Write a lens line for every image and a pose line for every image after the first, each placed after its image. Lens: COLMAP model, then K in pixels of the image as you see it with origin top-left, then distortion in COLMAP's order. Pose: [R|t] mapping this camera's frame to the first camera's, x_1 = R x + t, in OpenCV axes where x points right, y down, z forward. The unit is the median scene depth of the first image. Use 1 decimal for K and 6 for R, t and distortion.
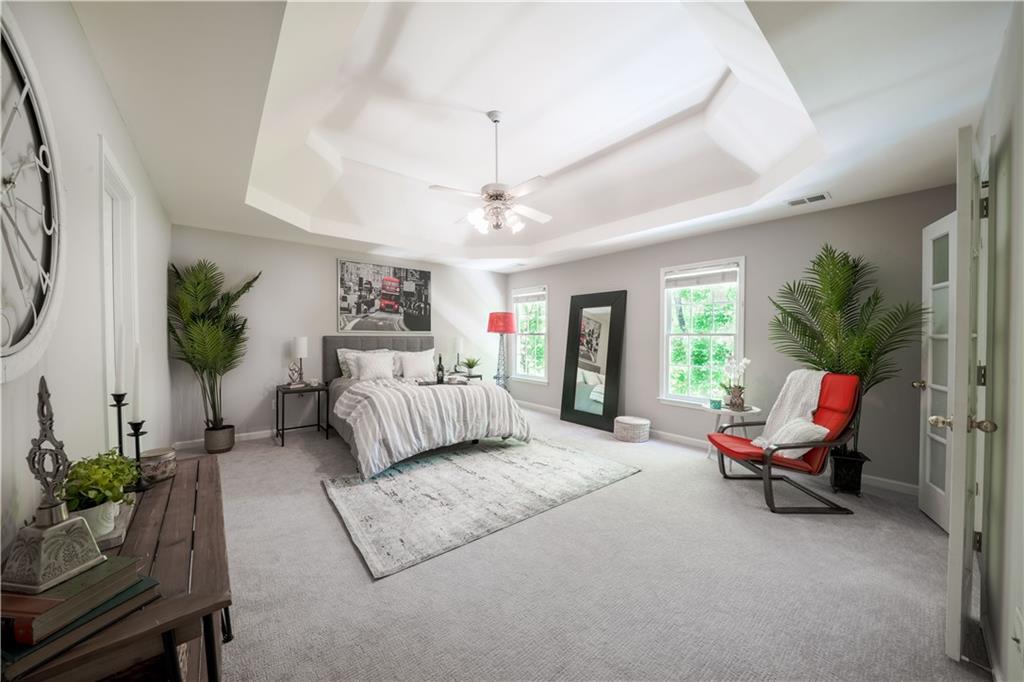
lens RADIAL K [[353.5, 0, 512.0], [0, 353.5, 341.0], [0, 0, 1]] dist [-0.026753, -0.000035]
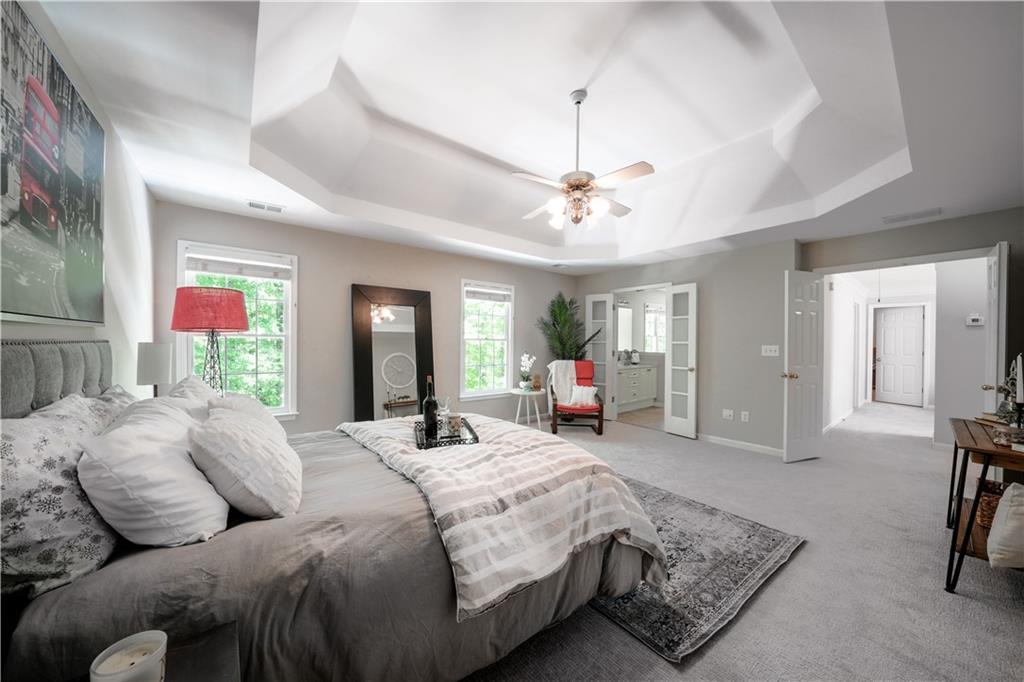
lens RADIAL K [[353.5, 0, 512.0], [0, 353.5, 341.0], [0, 0, 1]] dist [-0.026753, -0.000035]
pose [[0.036860, -0.001585, 0.999319, -0.678463], [-0.001237, 0.999998, 0.001632, -0.015956], [-0.999320, -0.001297, 0.036858, 0.816137]]
